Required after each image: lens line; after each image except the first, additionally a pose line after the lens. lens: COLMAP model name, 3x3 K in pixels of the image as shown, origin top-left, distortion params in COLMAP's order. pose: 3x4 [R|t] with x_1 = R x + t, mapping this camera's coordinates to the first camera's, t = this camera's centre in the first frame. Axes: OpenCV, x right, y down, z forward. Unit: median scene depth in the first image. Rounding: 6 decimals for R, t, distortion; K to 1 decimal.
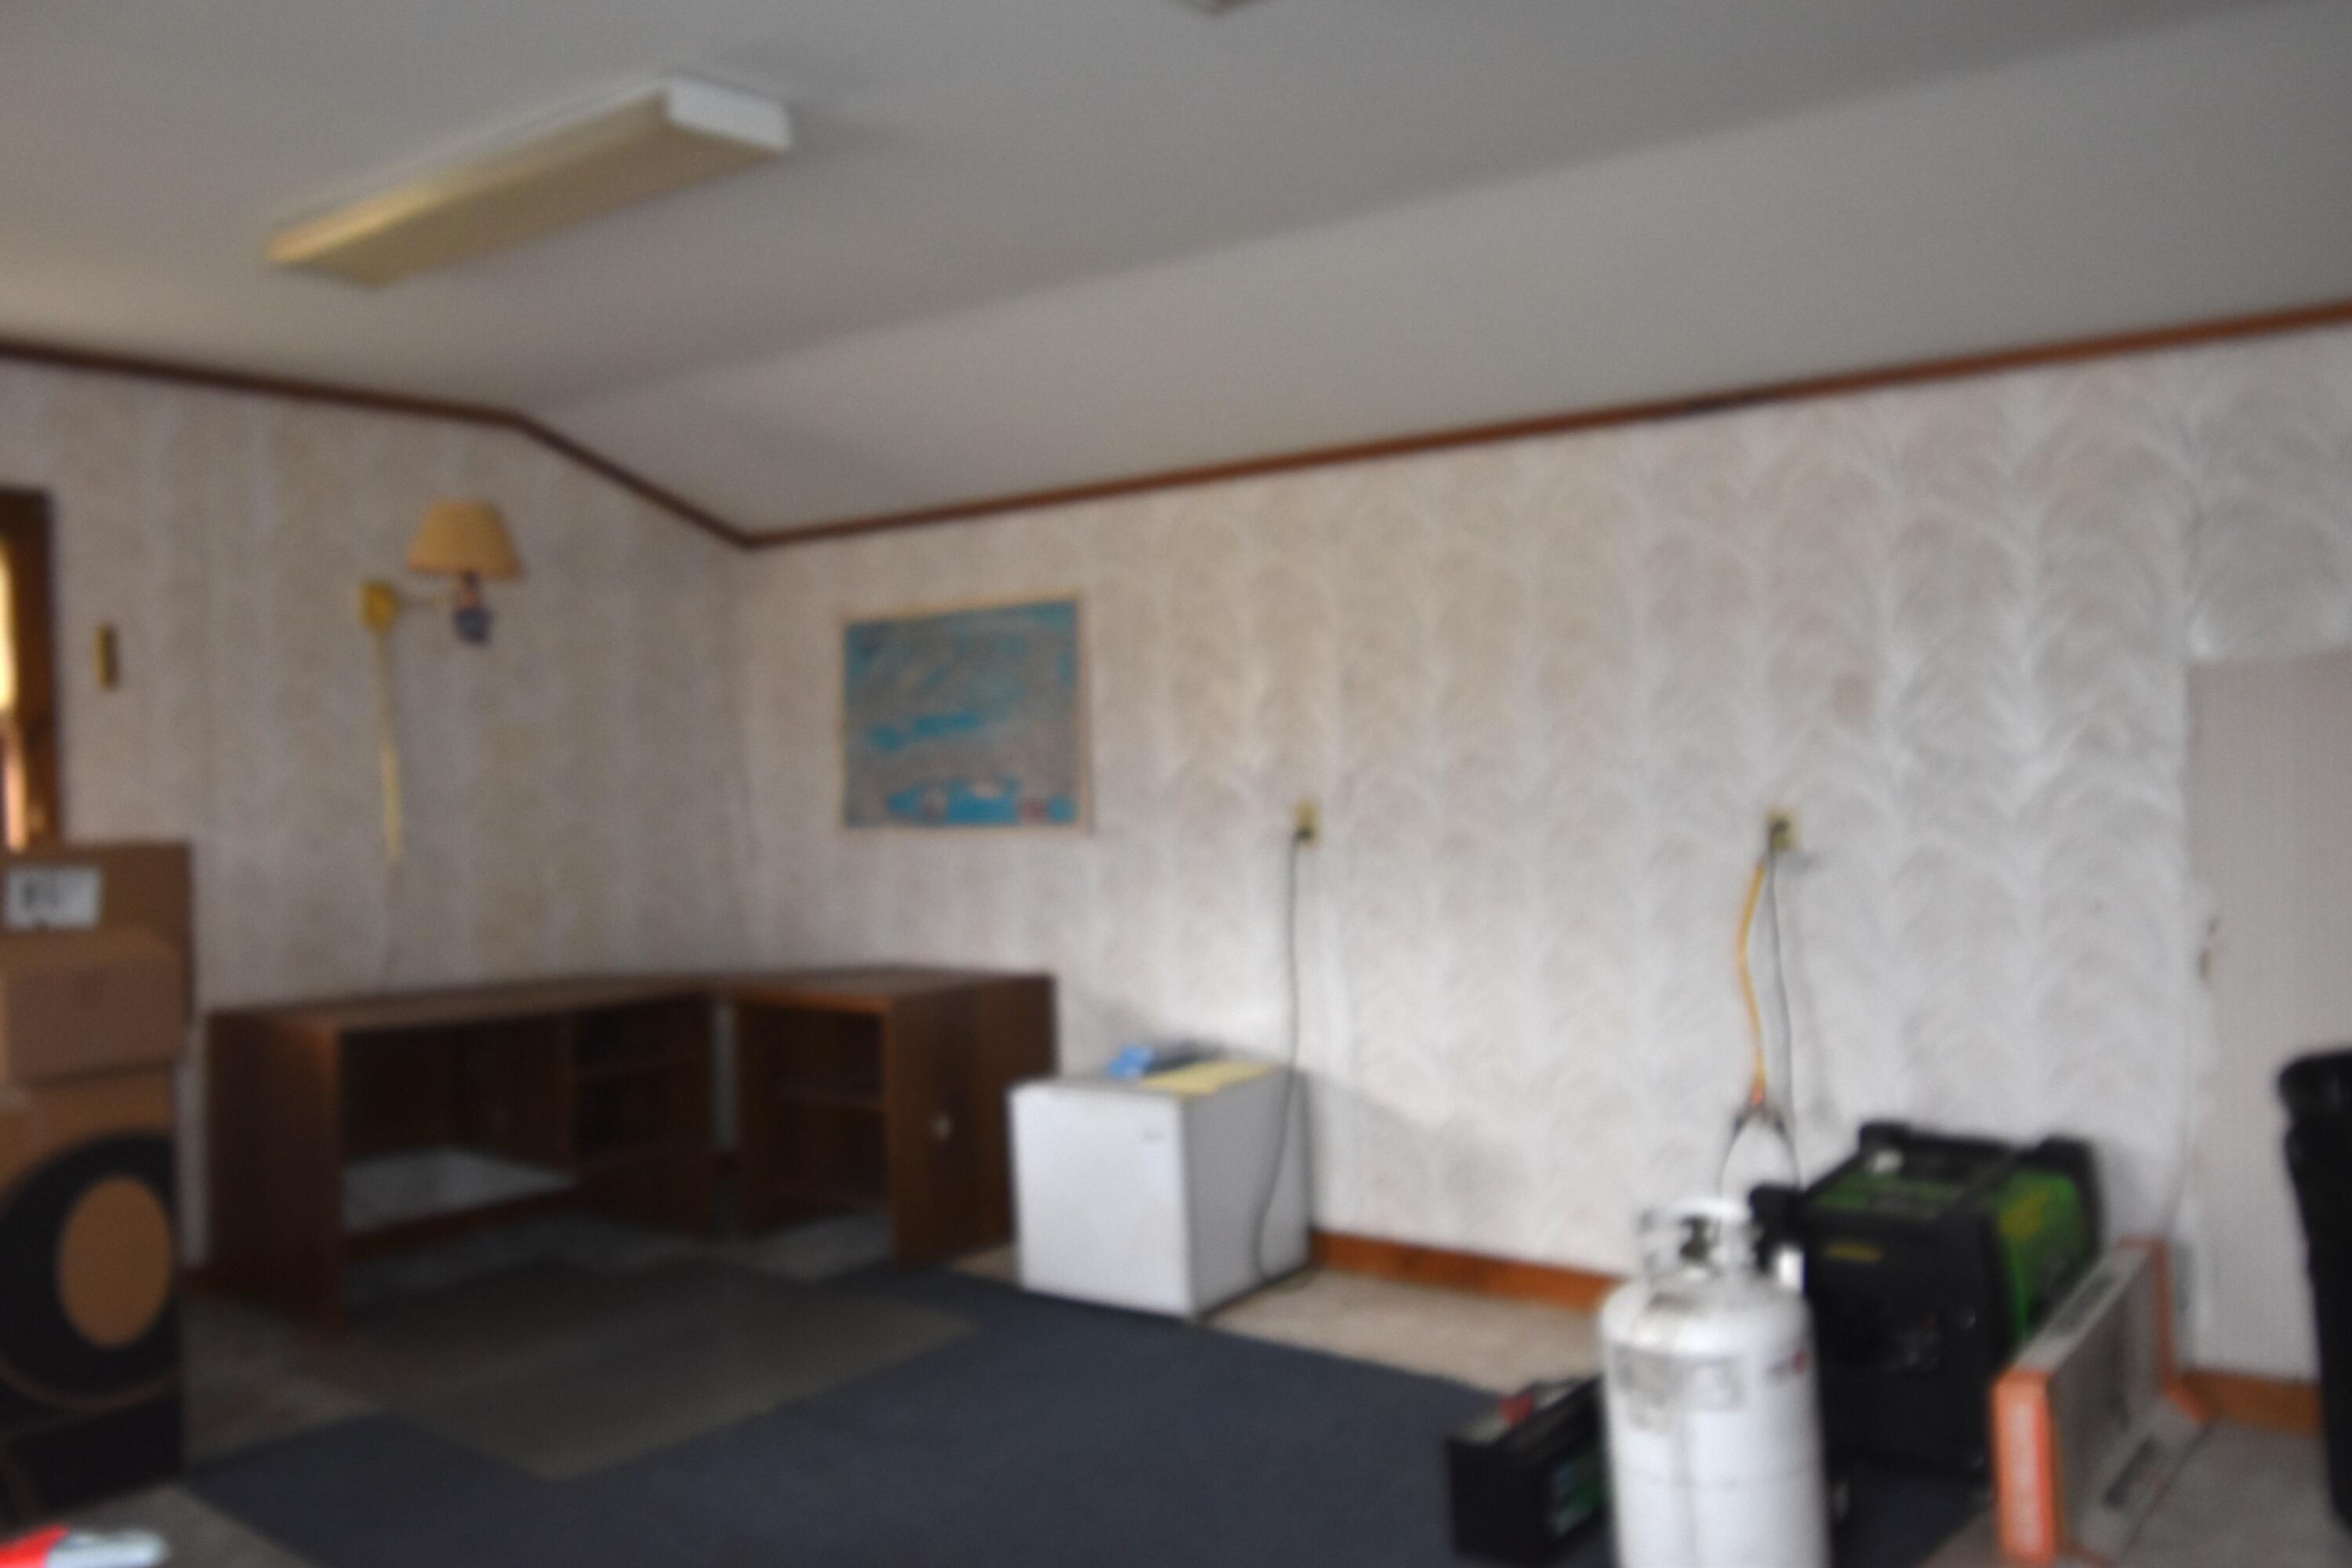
lens RADIAL K [[1957.0, 0, 1176.0], [0, 1957.0, 784.0], [0, 0, 1]] dist [0.007429, -0.010674]
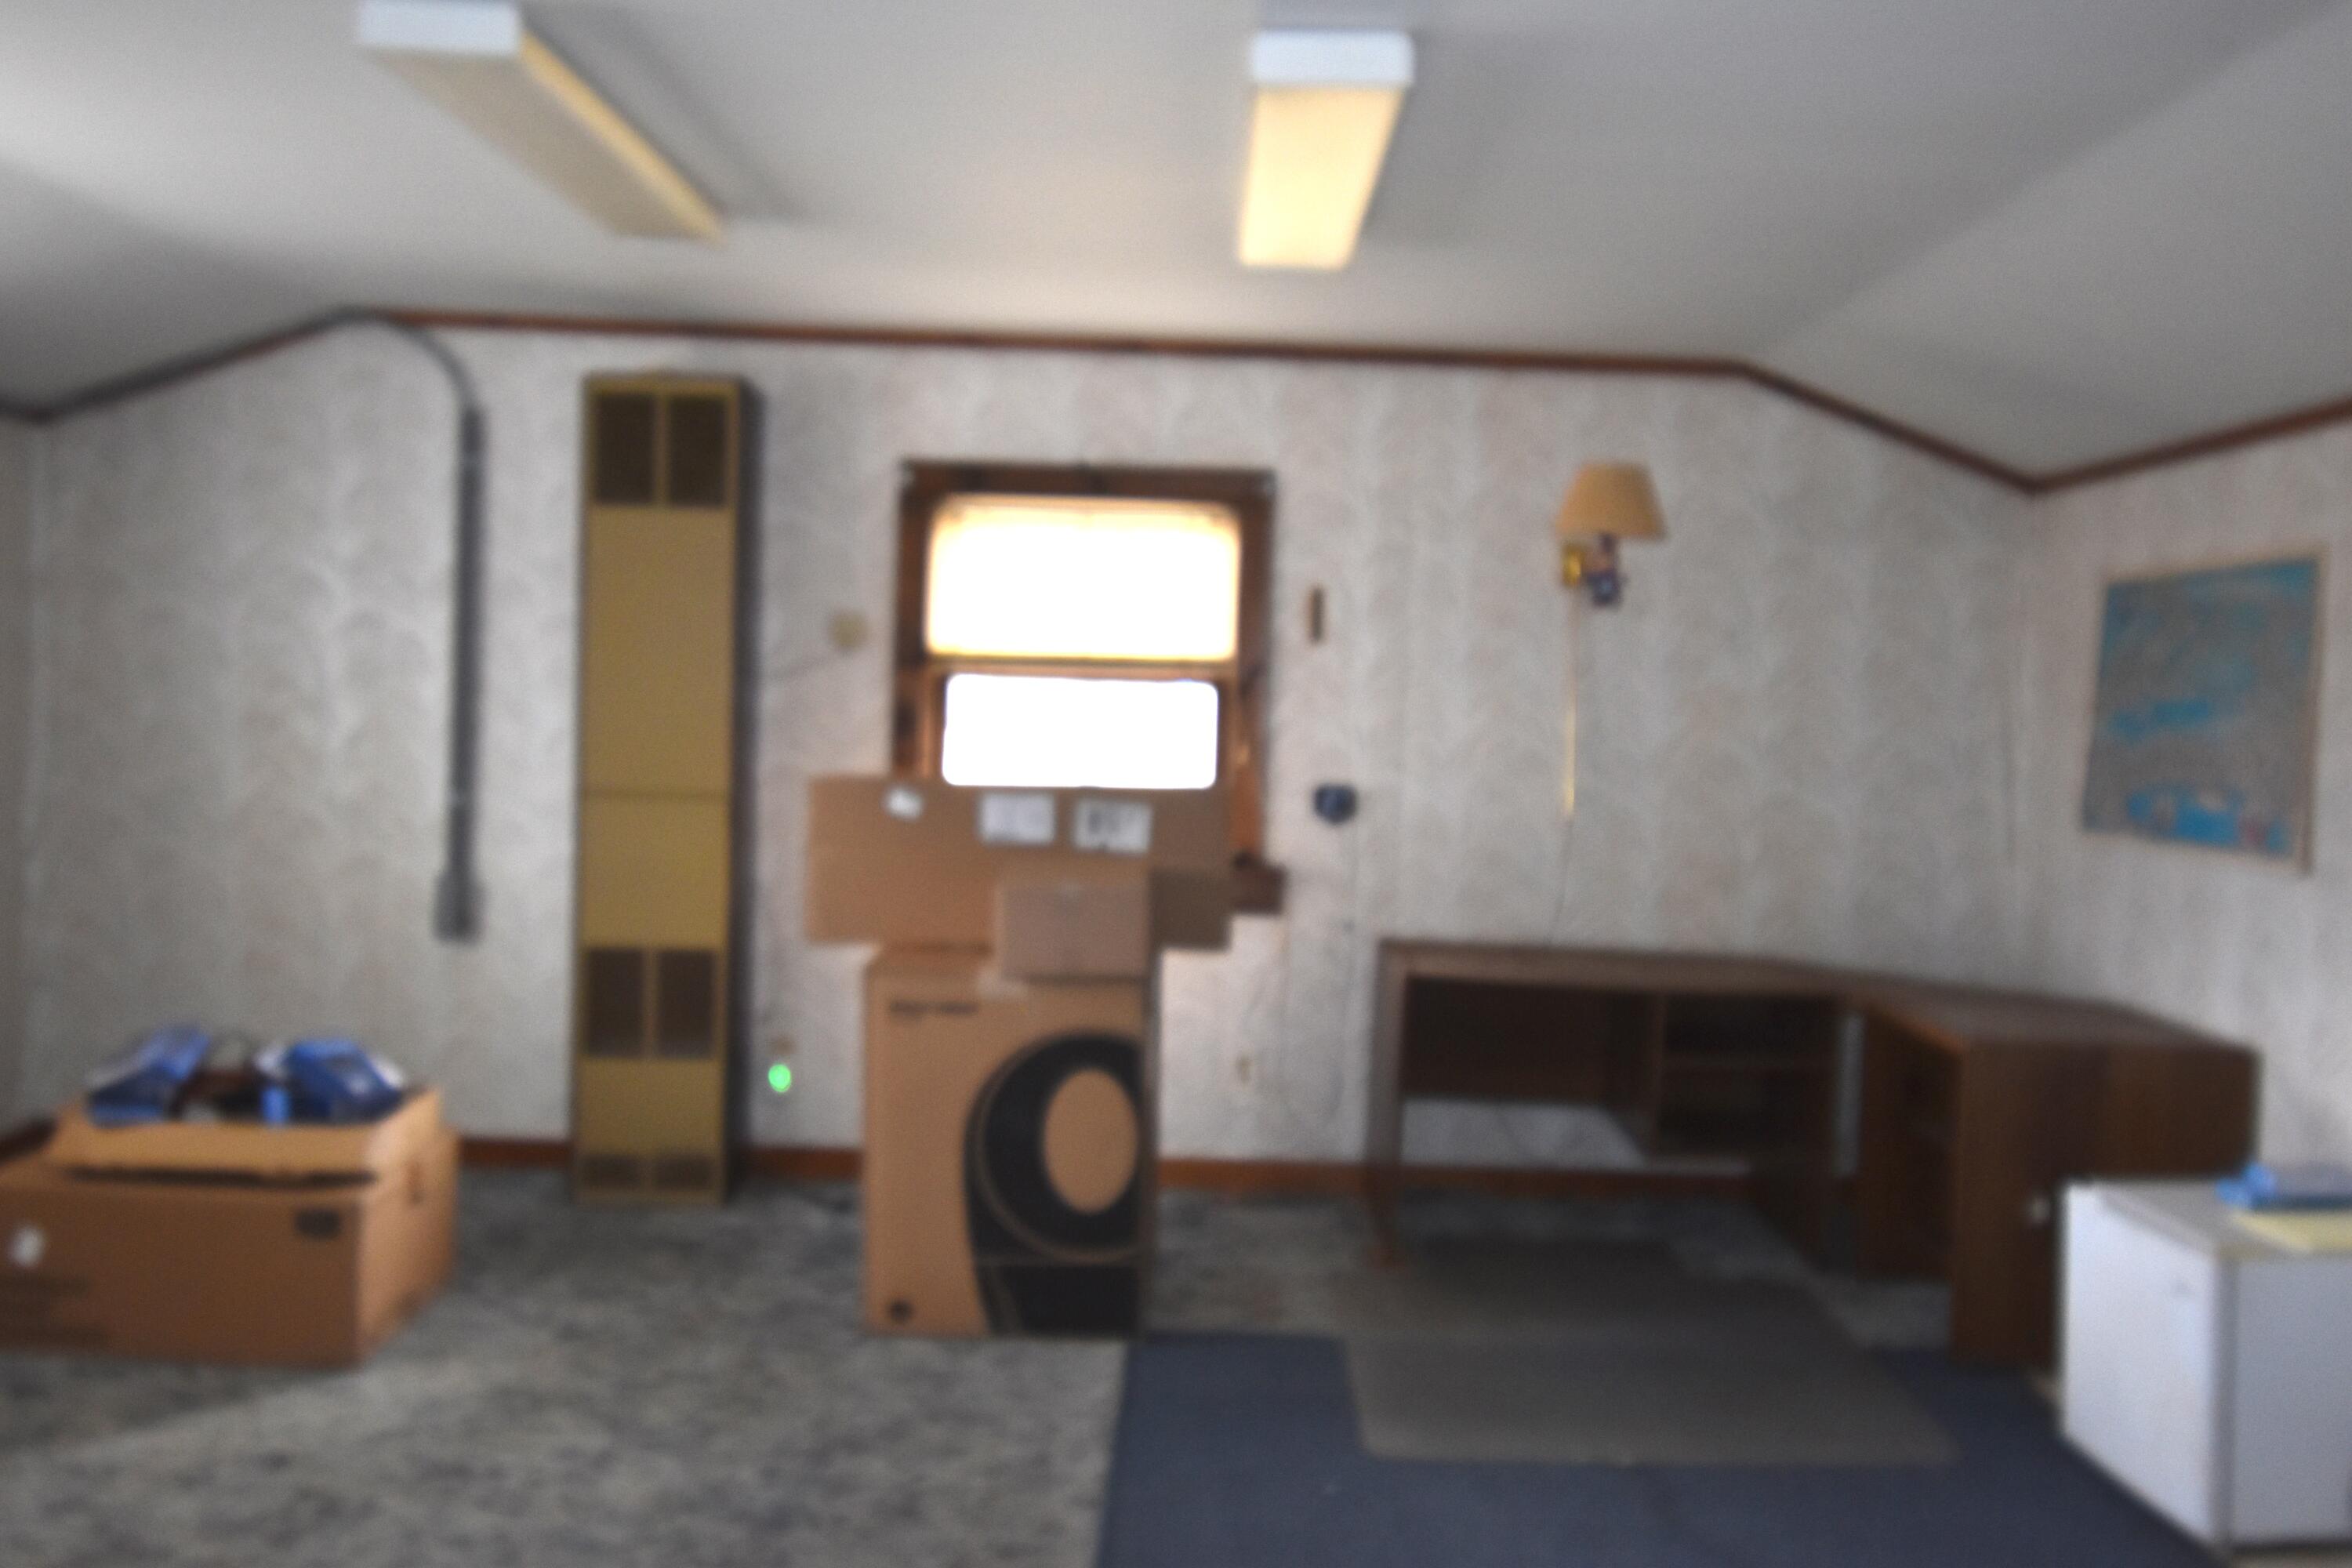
lens RADIAL K [[1957.0, 0, 1176.0], [0, 1957.0, 784.0], [0, 0, 1]] dist [0.007429, -0.010674]
pose [[0.634184, 0.083473, -0.768663, 0.251836], [-0.056892, 0.996498, 0.061275, -0.029431], [0.771086, 0.004871, 0.636713, 0.196069]]
